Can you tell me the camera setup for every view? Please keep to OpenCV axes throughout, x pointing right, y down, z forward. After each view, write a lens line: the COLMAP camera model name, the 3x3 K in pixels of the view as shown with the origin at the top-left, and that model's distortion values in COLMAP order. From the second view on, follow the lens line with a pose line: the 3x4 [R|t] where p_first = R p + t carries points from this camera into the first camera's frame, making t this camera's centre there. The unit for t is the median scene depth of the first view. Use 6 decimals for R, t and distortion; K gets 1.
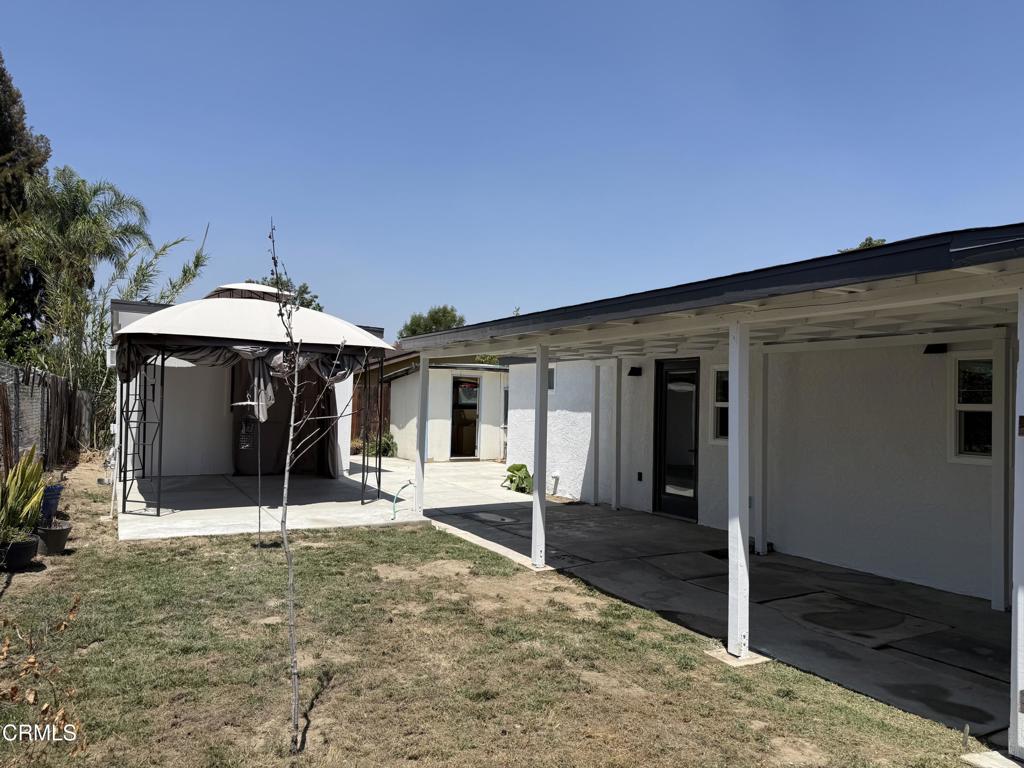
lens RADIAL K [[712.1, 0, 510.0], [0, 712.1, 384.0], [0, 0, 1]] dist [0.006434, 0.000563]
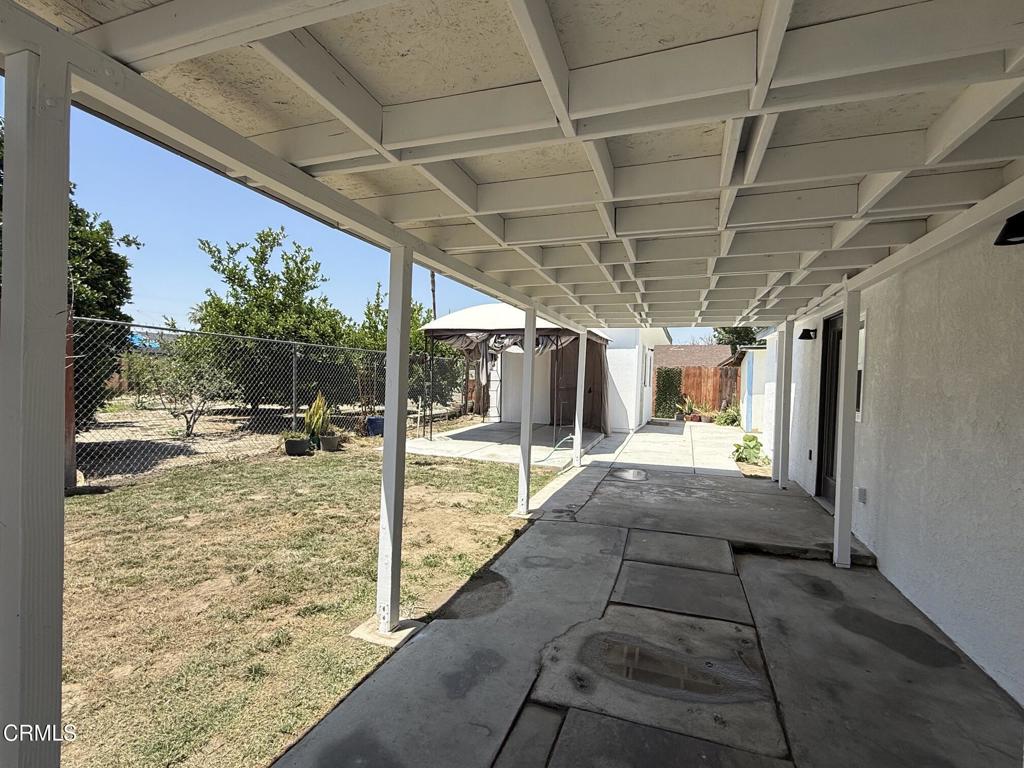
lens RADIAL K [[499.7, 0, 508.4], [0, 499.7, 387.0], [0, 0, 1]] dist [0.000451, 0.000110]
pose [[0.668097, 0.009683, -0.744011, 0.452777], [0.003523, 0.999863, 0.016176, 0.042049], [0.744066, -0.013428, 0.667972, 0.372347]]
